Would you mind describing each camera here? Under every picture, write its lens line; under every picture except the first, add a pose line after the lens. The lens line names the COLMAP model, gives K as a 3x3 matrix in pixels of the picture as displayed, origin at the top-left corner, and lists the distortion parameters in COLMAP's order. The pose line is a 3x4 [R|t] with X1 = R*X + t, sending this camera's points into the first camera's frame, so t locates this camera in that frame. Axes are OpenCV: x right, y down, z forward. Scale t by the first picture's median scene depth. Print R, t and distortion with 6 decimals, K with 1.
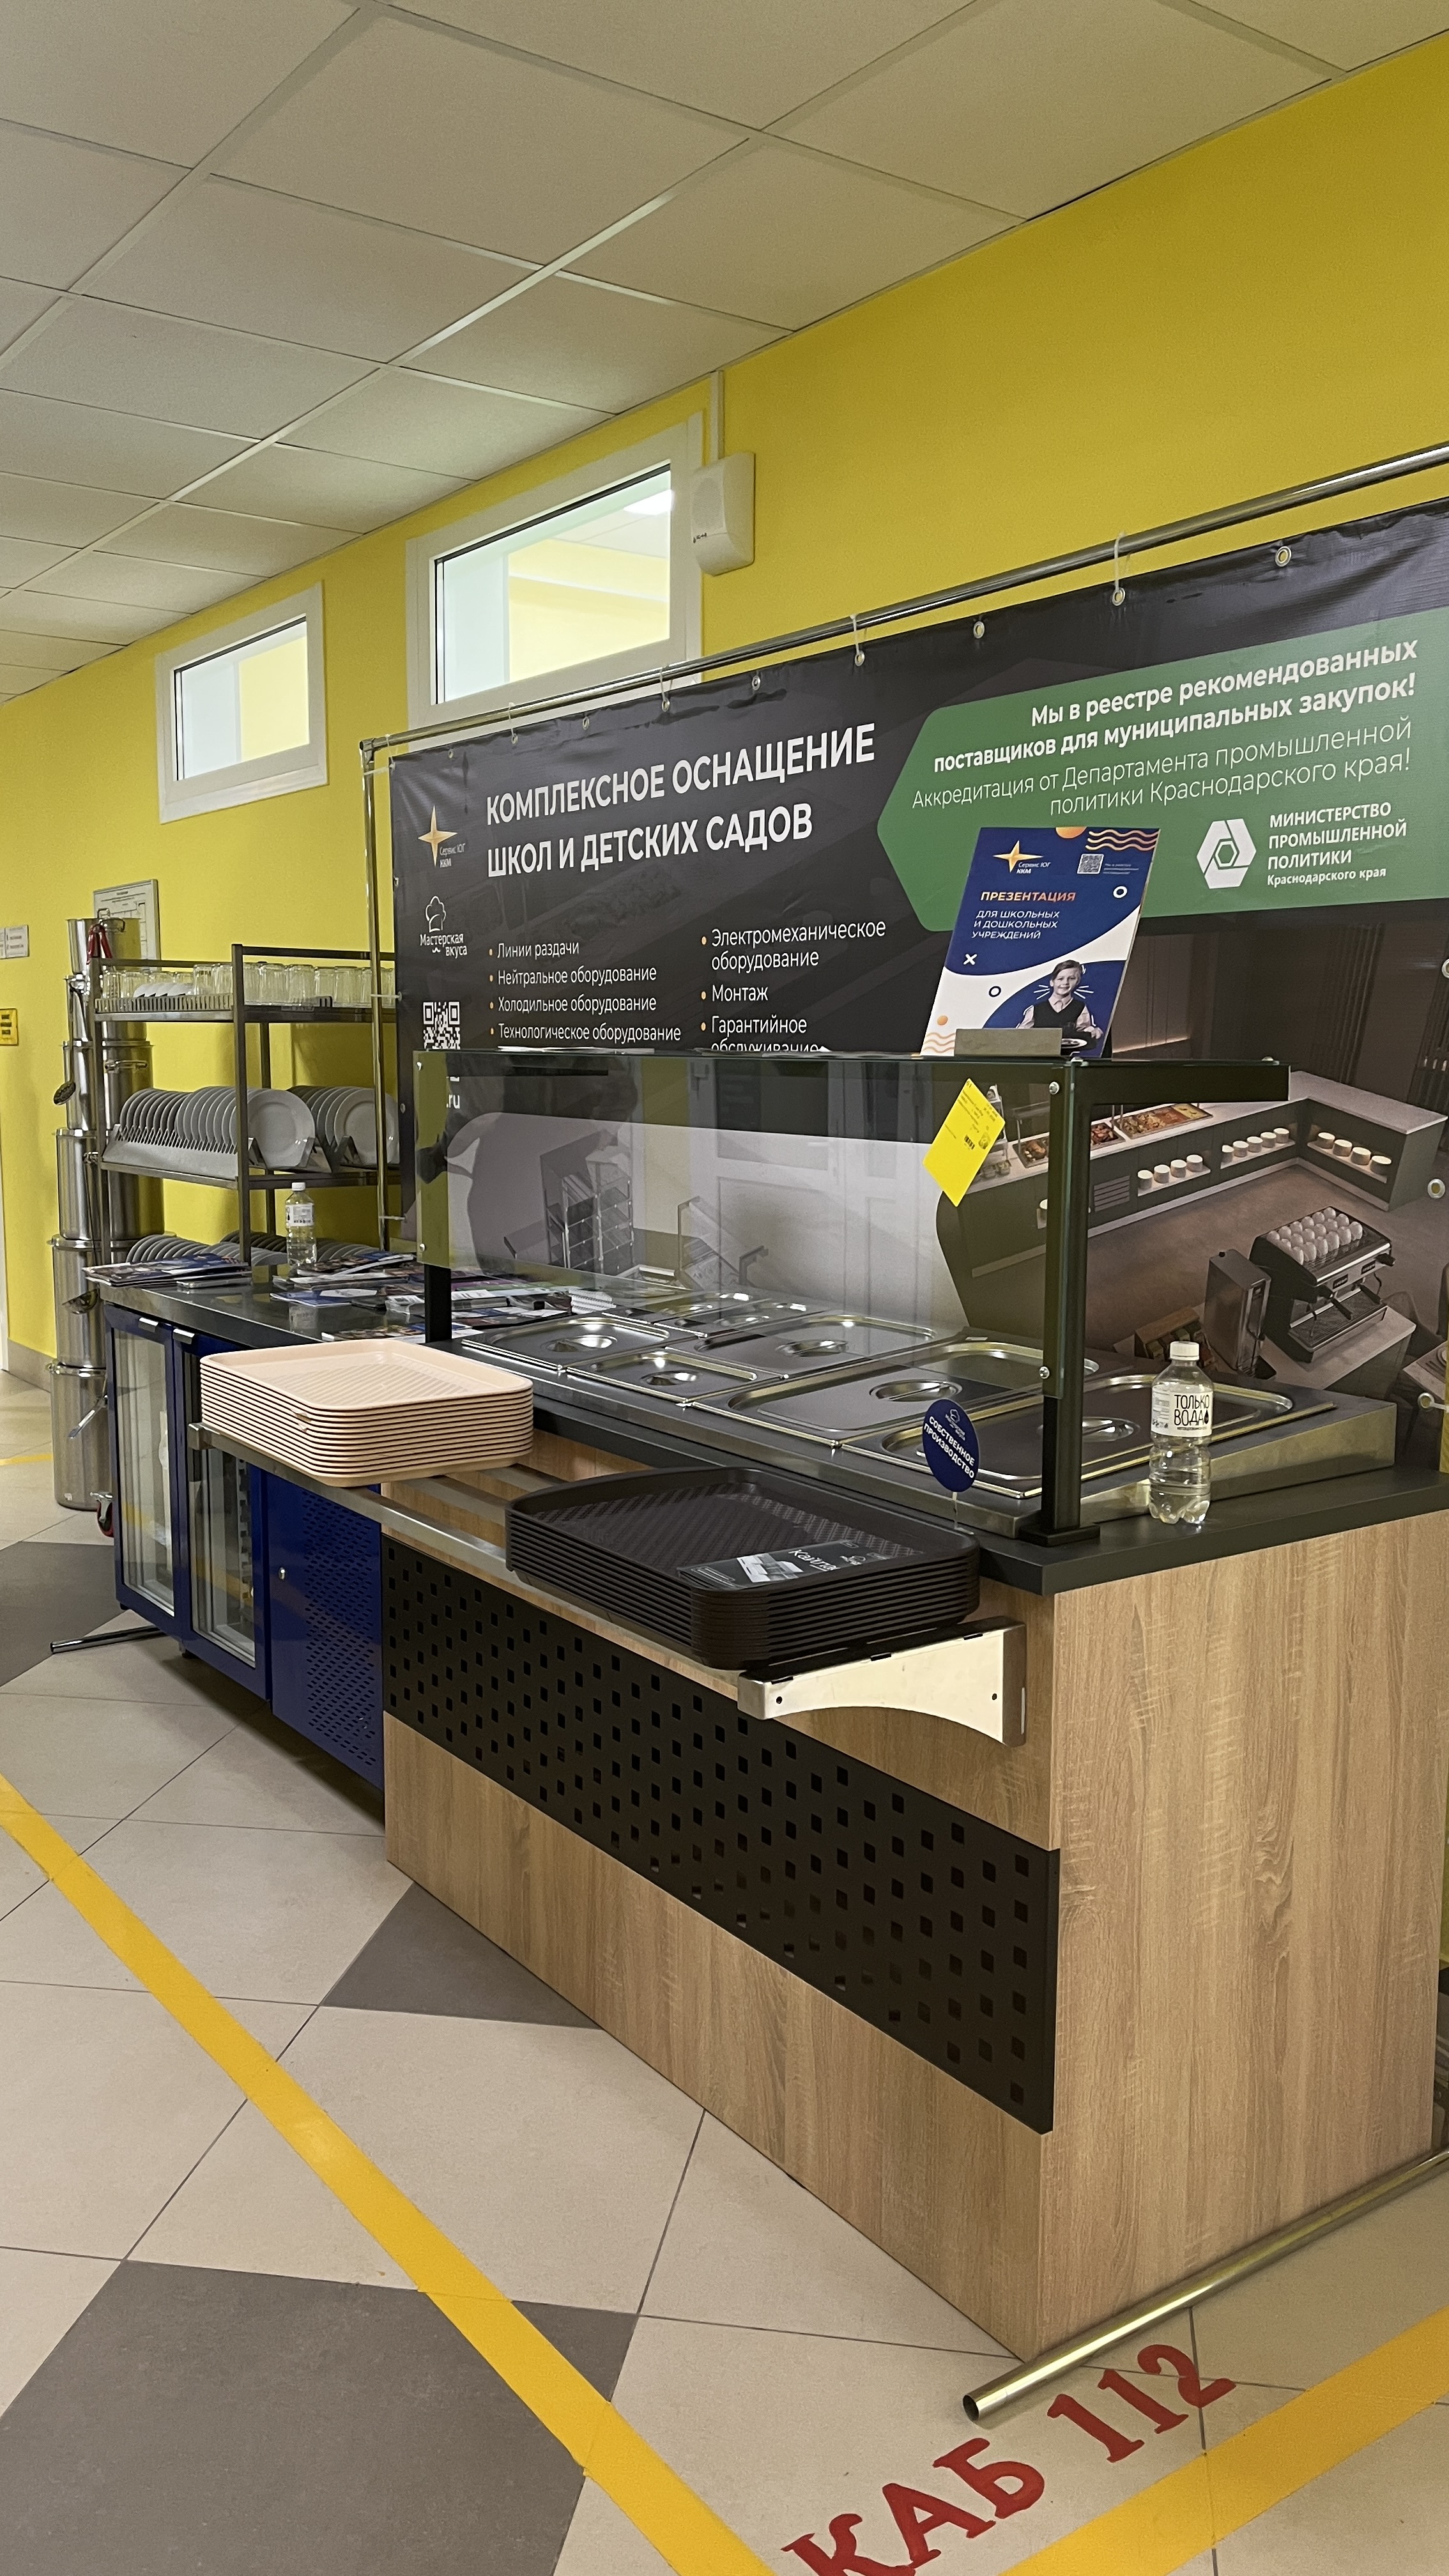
lens RADIAL K [[1968.8, 0, 741.3], [0, 1968.8, 1298.4], [0, 0, 1]] dist [0.049269, -0.054702]
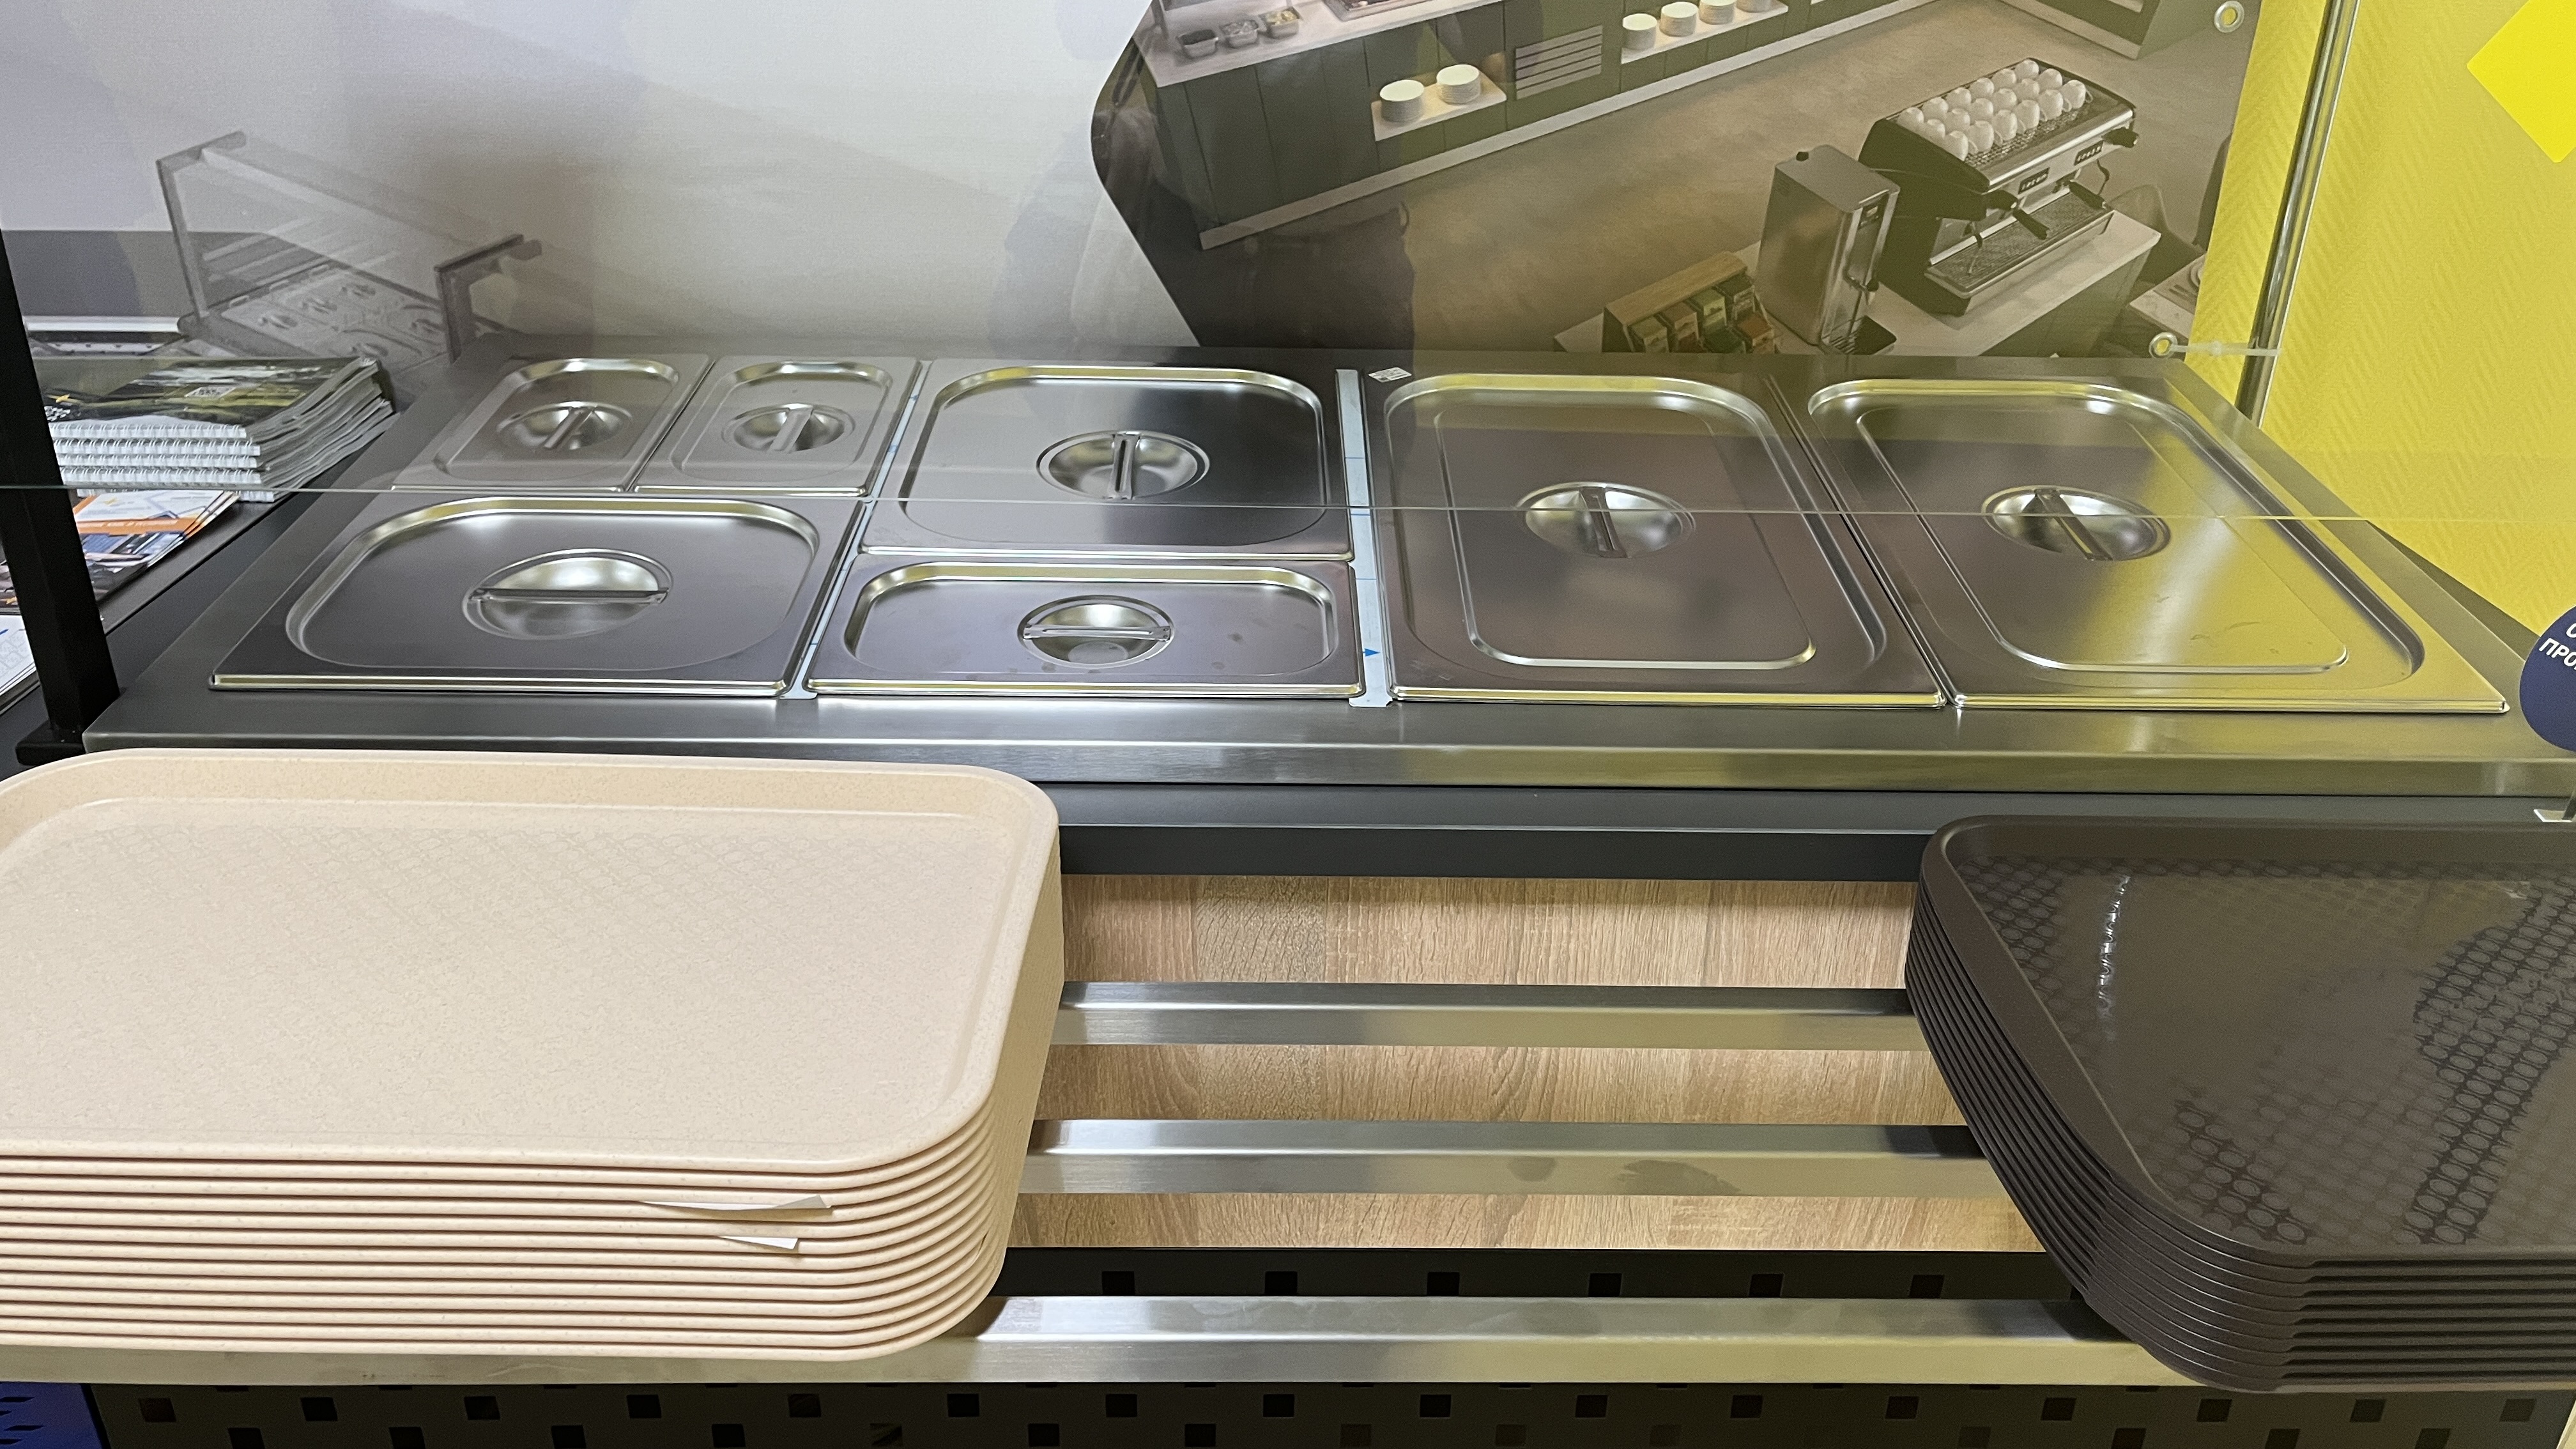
lens RADIAL K [[1968.8, 0, 1313.5], [0, 1968.8, 735.1], [0, 0, 1]] dist [0.049269, -0.054702]
pose [[0.563887, -0.353267, 0.746481, -0.269079], [0.090087, 0.924810, 0.369609, -0.073049], [-0.820924, -0.141169, 0.553313, 0.587200]]
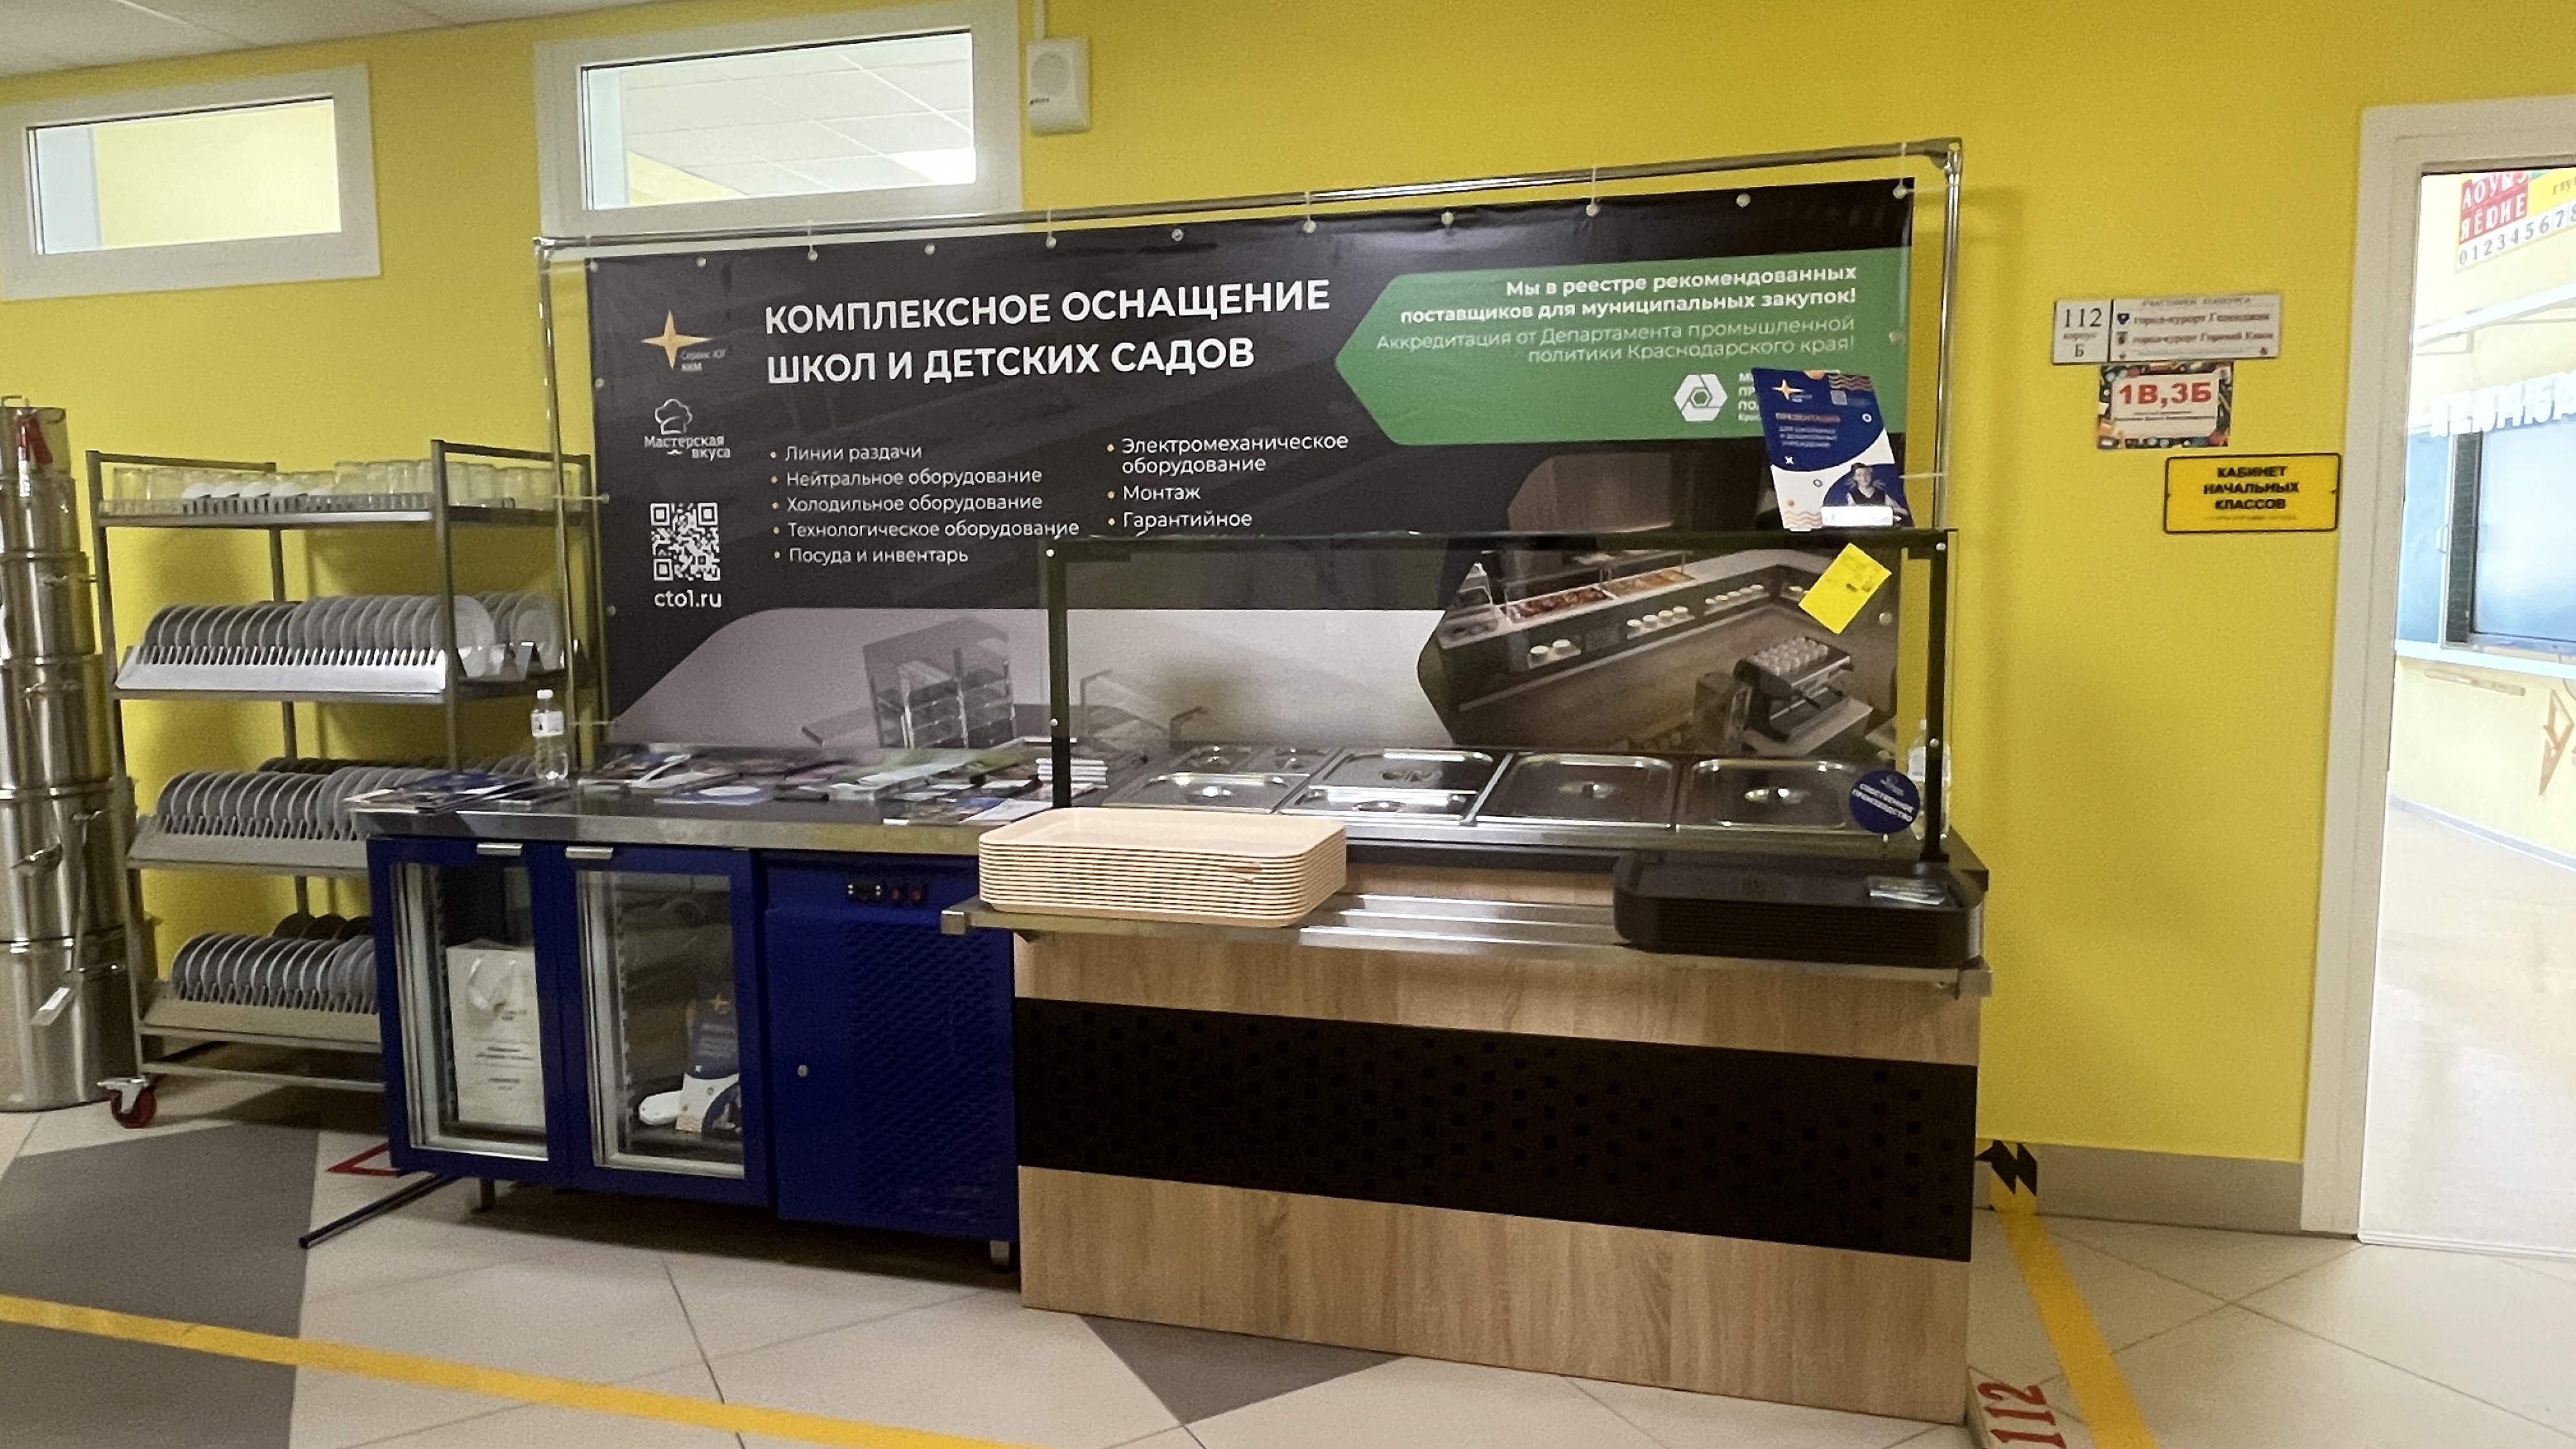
lens RADIAL K [[1588.6, 0, 1309.0], [0, 1588.6, 722.7], [0, 0, 1]] dist [0.001332, -0.008406]
pose [[0.770951, -0.074654, 0.632504, -0.549231], [0.093307, 0.995630, 0.003783, -0.014408], [-0.630022, 0.056100, 0.774548, 0.221768]]
